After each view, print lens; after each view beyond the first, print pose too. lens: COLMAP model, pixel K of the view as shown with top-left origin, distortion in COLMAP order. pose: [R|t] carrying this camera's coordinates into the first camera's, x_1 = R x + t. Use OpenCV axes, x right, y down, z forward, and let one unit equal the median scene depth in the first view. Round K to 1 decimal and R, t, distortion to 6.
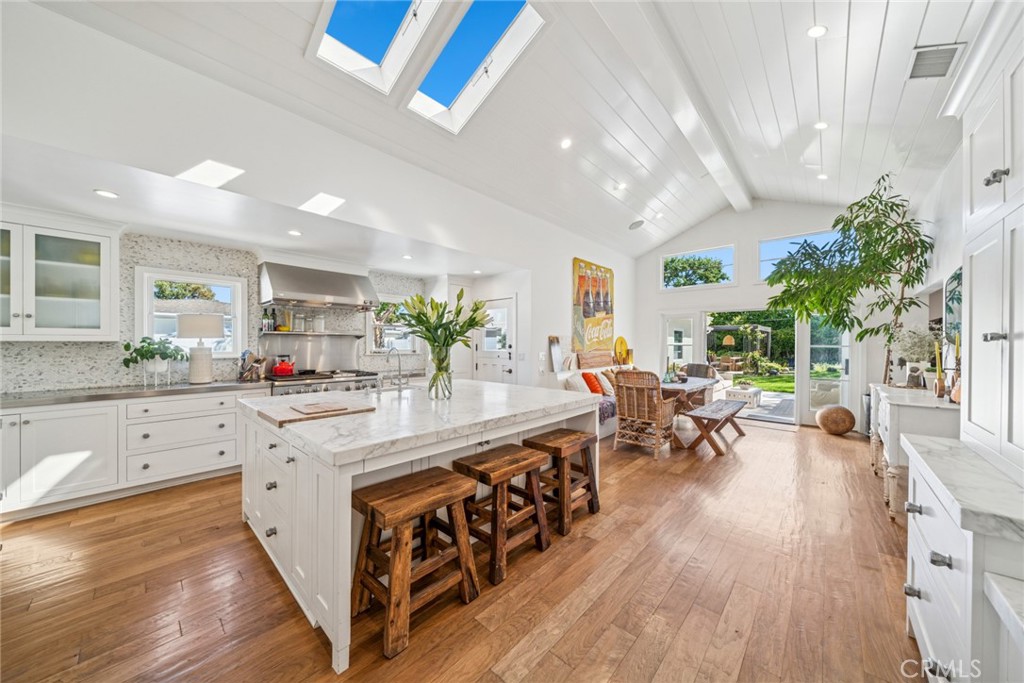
lens RADIAL K [[350.8, 0, 515.2], [0, 350.8, 344.8], [0, 0, 1]] dist [-0.000574, -0.000026]
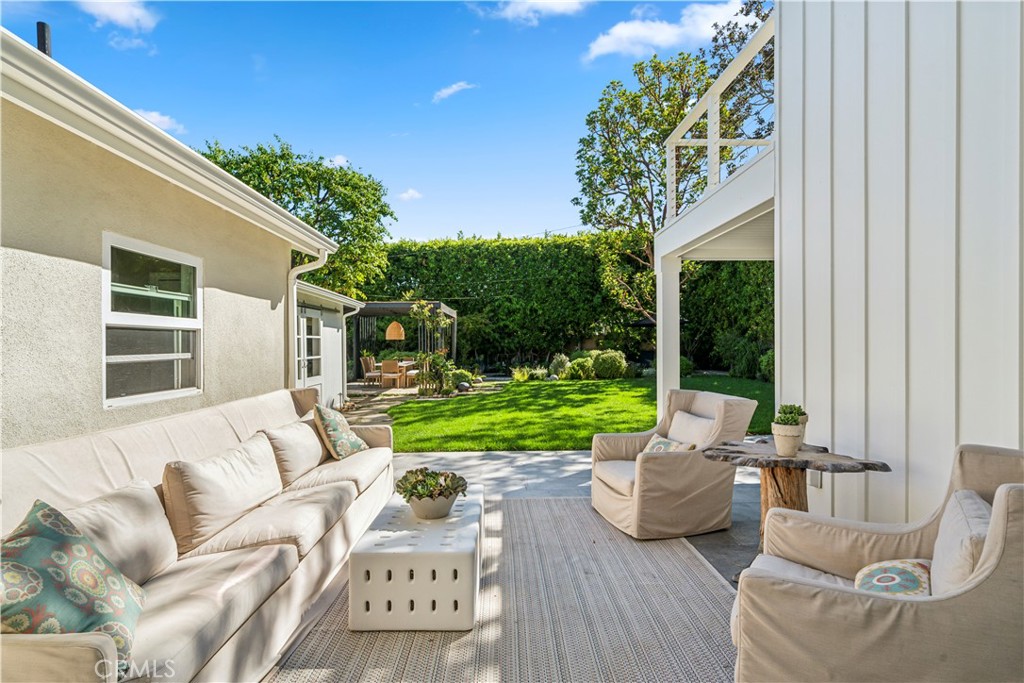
lens RADIAL K [[502.0, 0, 512.1], [0, 502.0, 343.4], [0, 0, 1]] dist [-0.002042, -0.000096]
pose [[0.720287, -0.004303, 0.693663, 0.212479], [0.008192, 0.999964, -0.002303, 0.010328], [-0.693628, 0.007342, 0.720296, 0.333140]]
